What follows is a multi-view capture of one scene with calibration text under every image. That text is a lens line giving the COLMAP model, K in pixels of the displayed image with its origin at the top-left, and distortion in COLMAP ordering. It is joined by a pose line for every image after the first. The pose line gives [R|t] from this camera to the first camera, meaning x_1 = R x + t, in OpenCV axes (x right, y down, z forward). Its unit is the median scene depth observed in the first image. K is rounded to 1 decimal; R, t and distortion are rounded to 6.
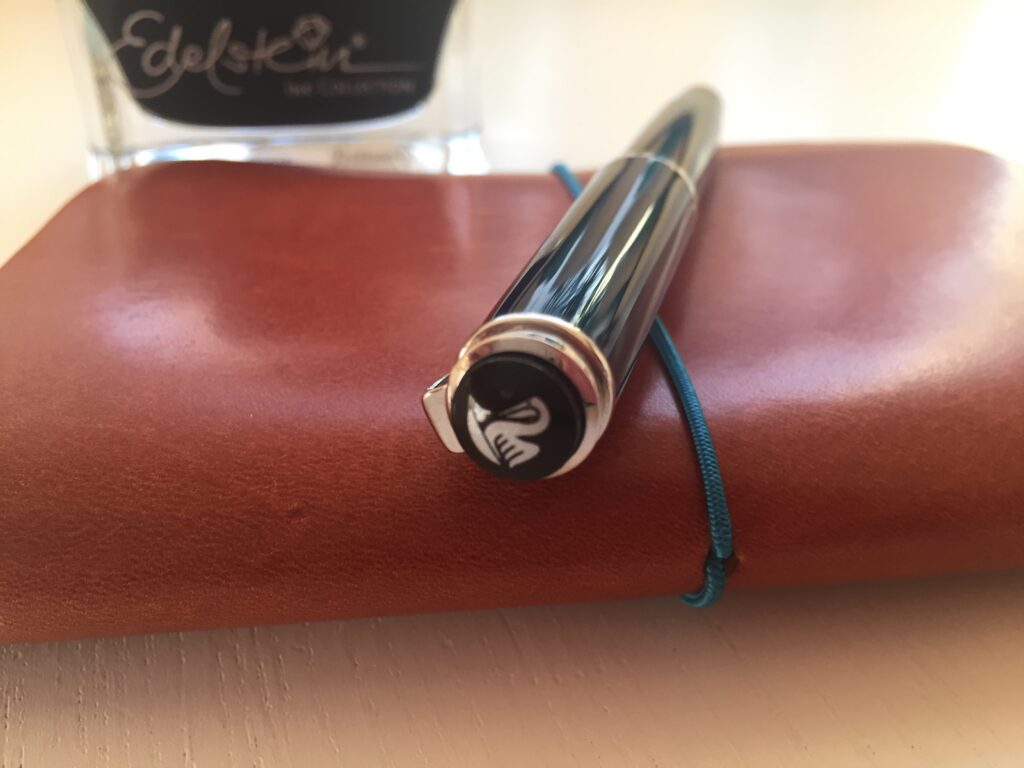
lens RADIAL K [[996.3, 0, 512.0], [0, 996.3, 384.0], [0, 0, 1]] dist [0.092664, -0.190951]
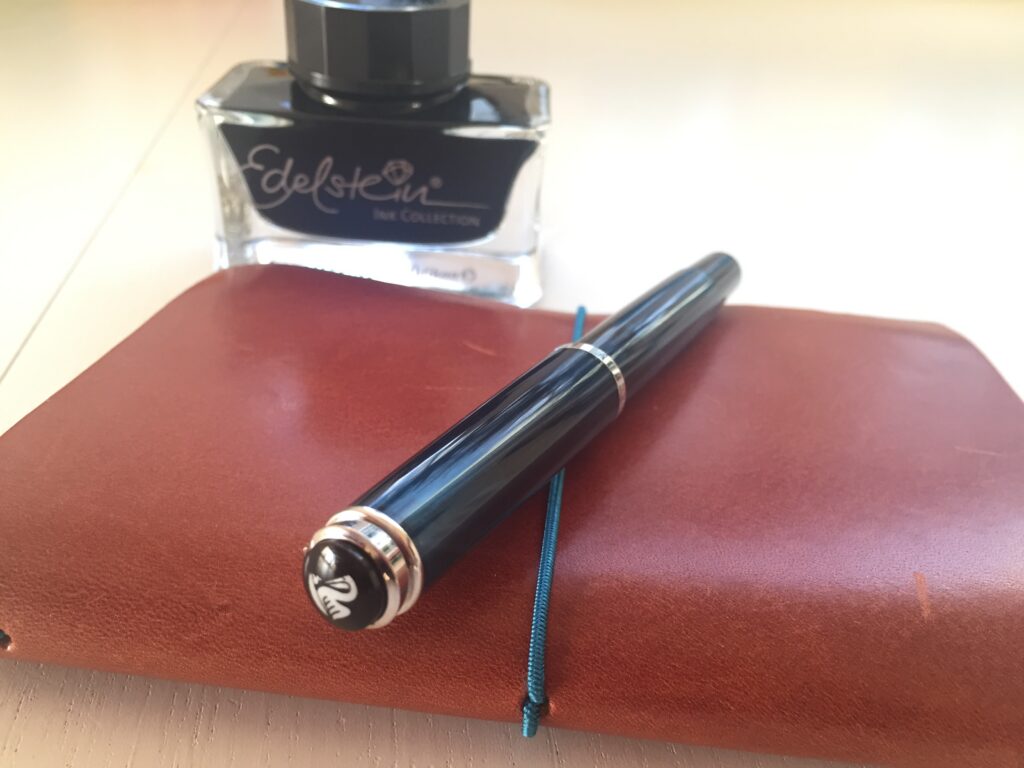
lens RADIAL K [[996.3, 0, 512.0], [0, 996.3, 384.0], [0, 0, 1]] dist [0.092664, -0.190951]
pose [[0.972735, 0.146241, -0.180000, 0.359069], [-0.149949, 0.988668, -0.007095, -0.216672], [0.176923, 0.033892, 0.983641, -0.274521]]
